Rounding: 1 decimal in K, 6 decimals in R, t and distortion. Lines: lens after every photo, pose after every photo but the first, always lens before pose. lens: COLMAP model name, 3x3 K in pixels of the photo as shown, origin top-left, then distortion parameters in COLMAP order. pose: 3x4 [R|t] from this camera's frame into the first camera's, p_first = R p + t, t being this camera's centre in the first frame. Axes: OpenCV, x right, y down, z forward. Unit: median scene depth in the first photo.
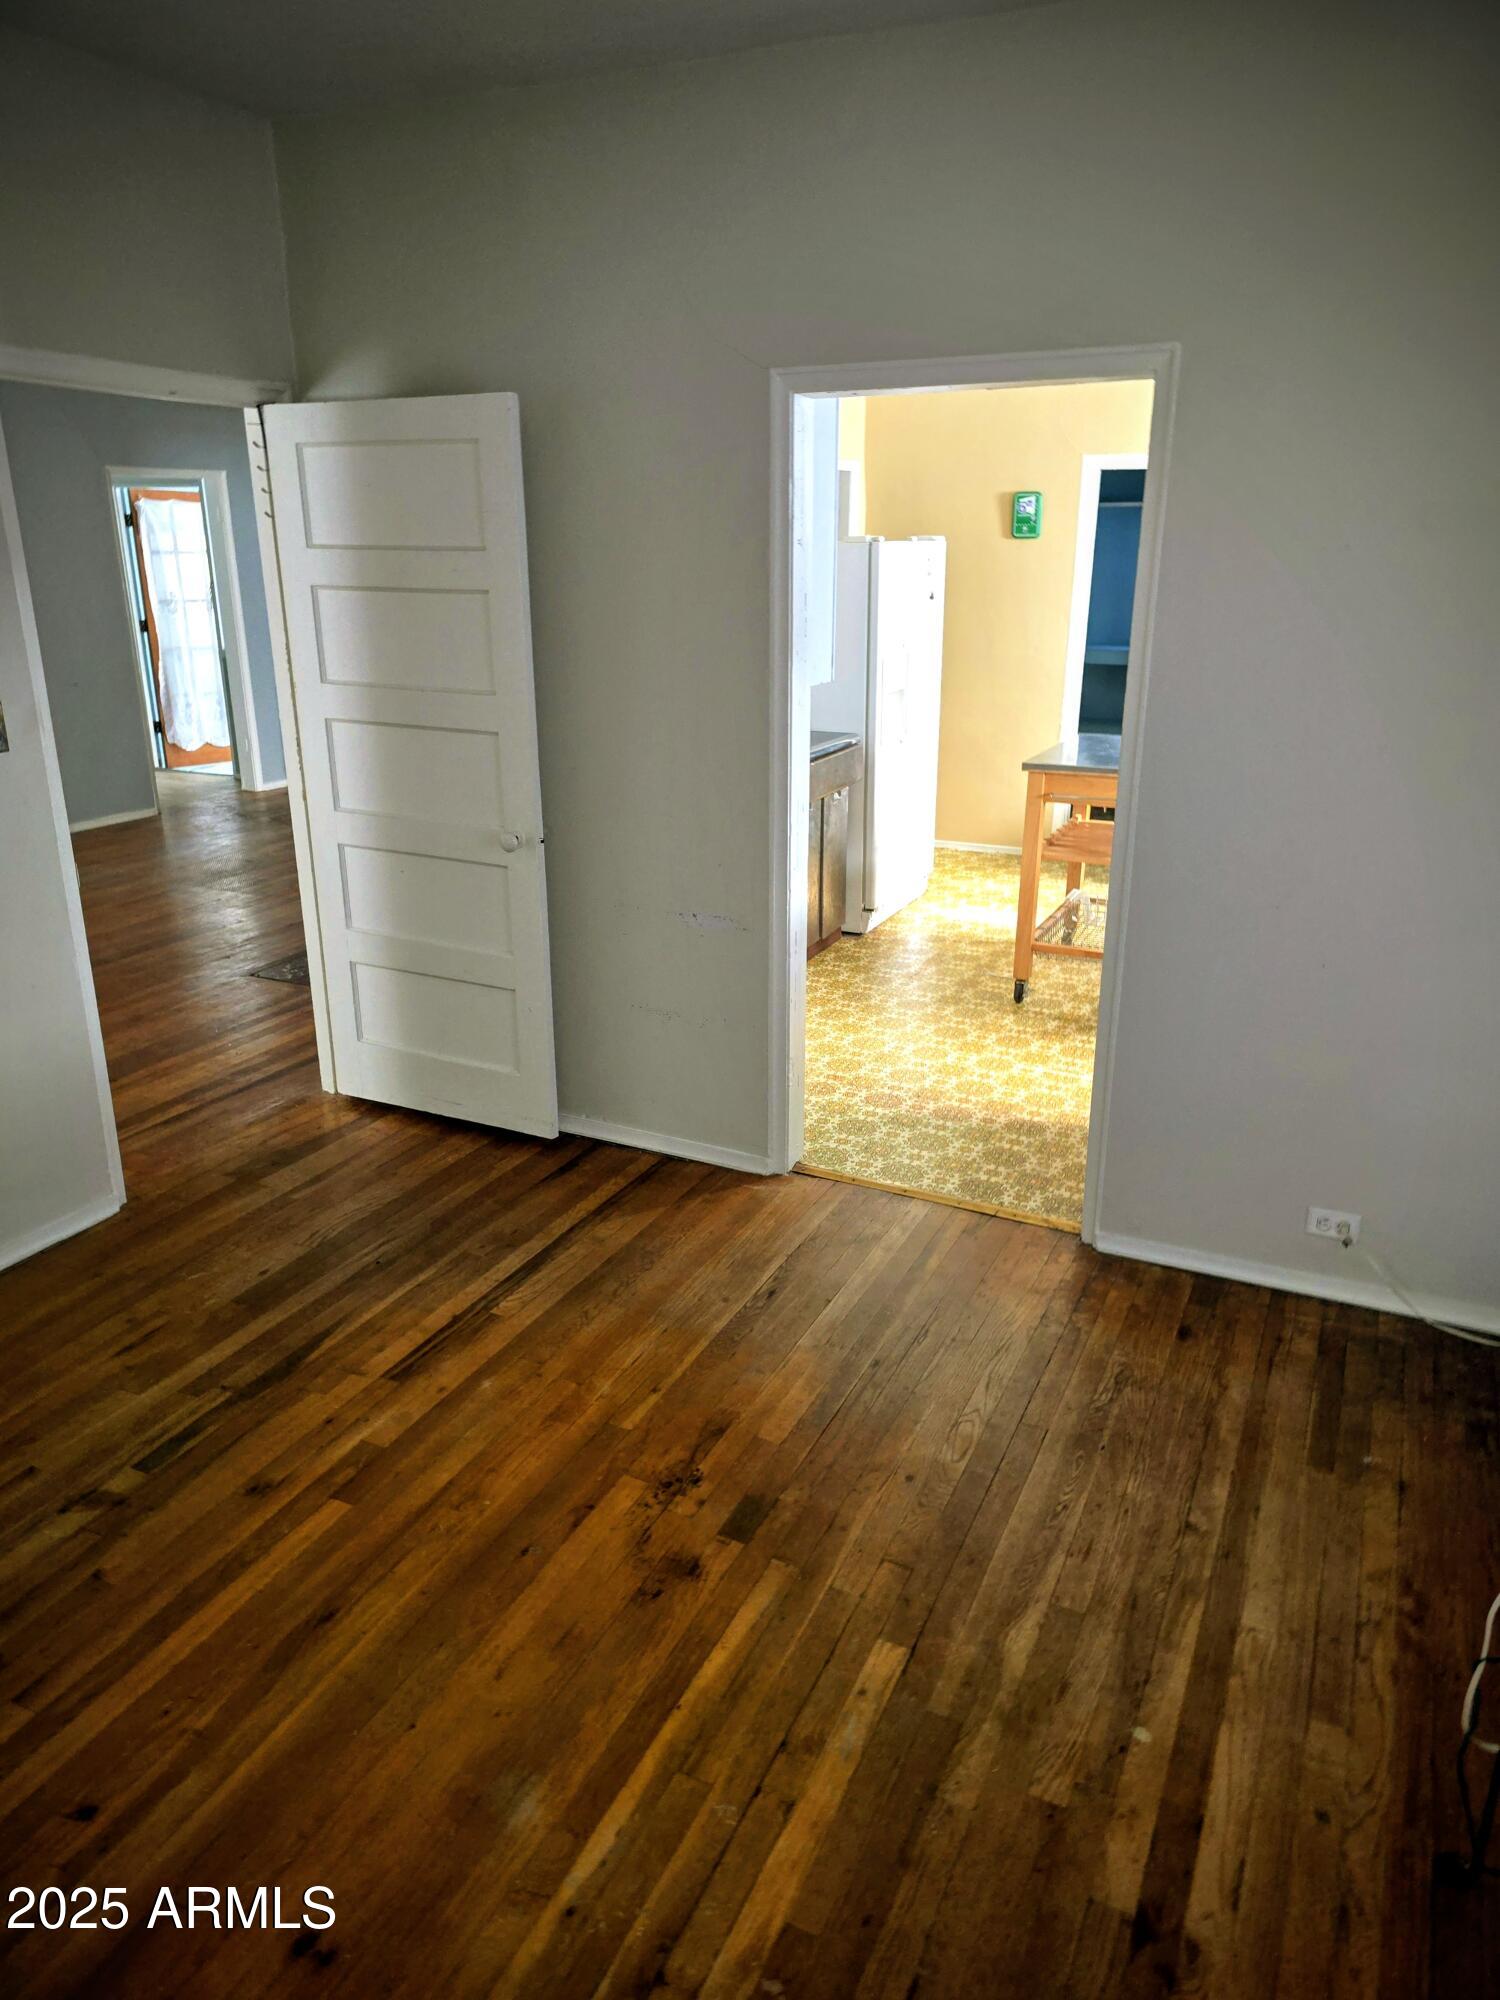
lens RADIAL K [[1371.7, 0, 758.9], [0, 1371.7, 1007.0], [0, 0, 1]] dist [0.063515, -0.058543]
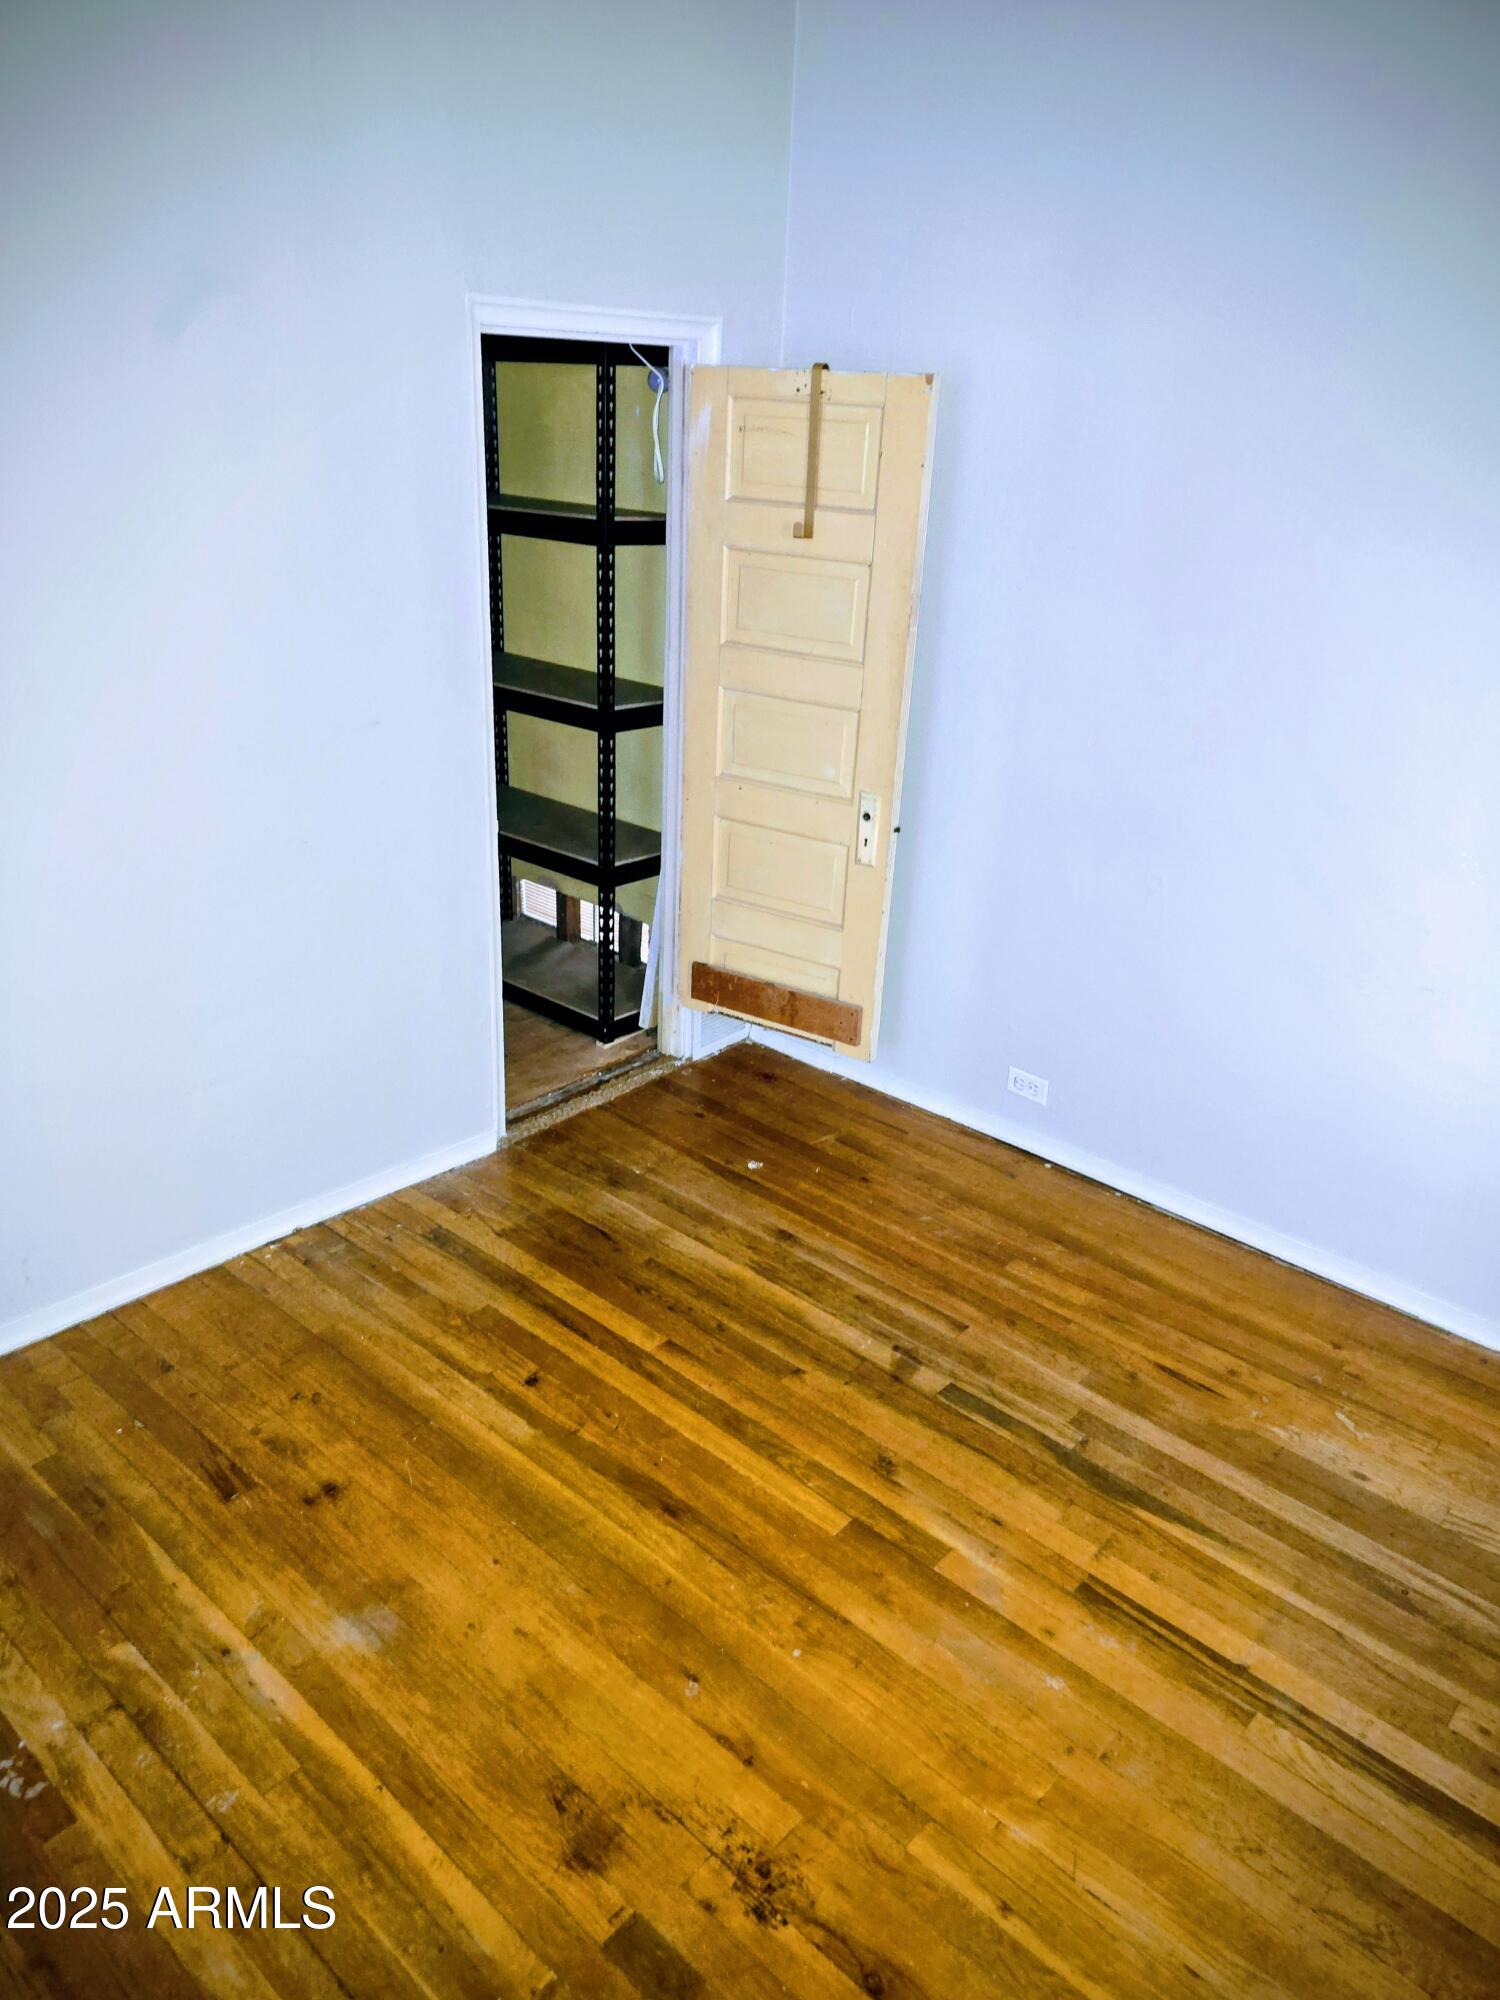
lens RADIAL K [[1371.7, 0, 764.5], [0, 1371.7, 1007.6], [0, 0, 1]] dist [0.063515, -0.058543]
pose [[-0.281789, 0.369069, -0.885654, 0.385875], [-0.353770, 0.818059, 0.453460, -0.308902], [0.891875, 0.441098, -0.099955, 0.904100]]
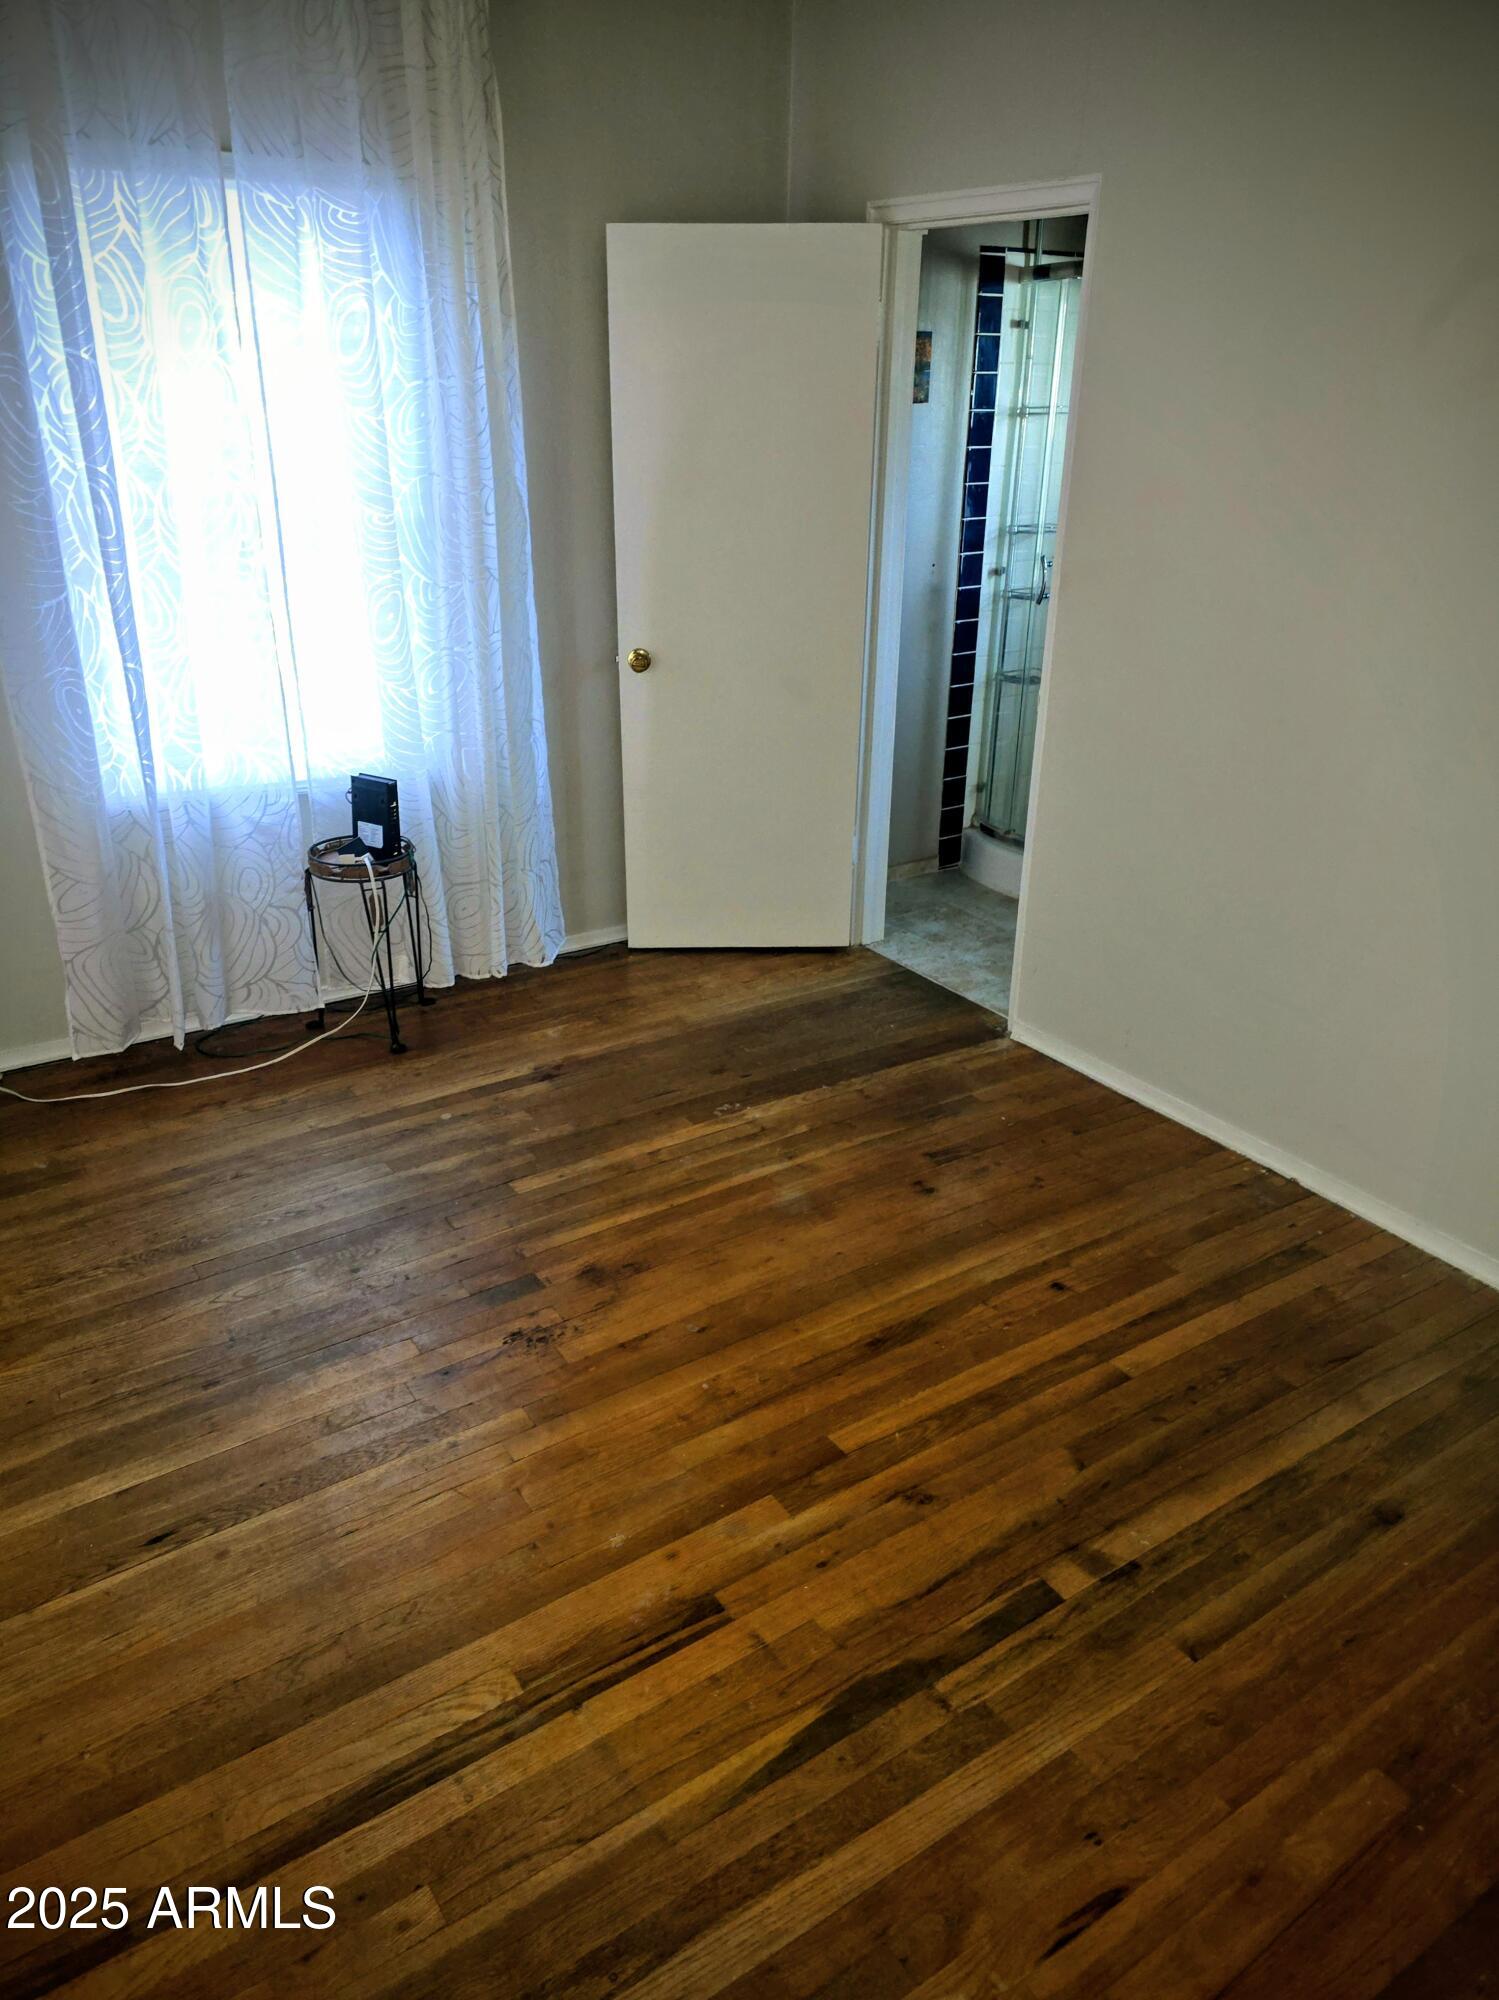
lens RADIAL K [[1371.7, 0, 758.6], [0, 1371.7, 983.4], [0, 0, 1]] dist [0.063515, -0.058543]
pose [[-0.866507, -0.209504, 0.453072, -0.612050], [0.145238, 0.762572, 0.630388, -0.465591], [-0.477569, 0.612039, -0.630346, 1.427999]]
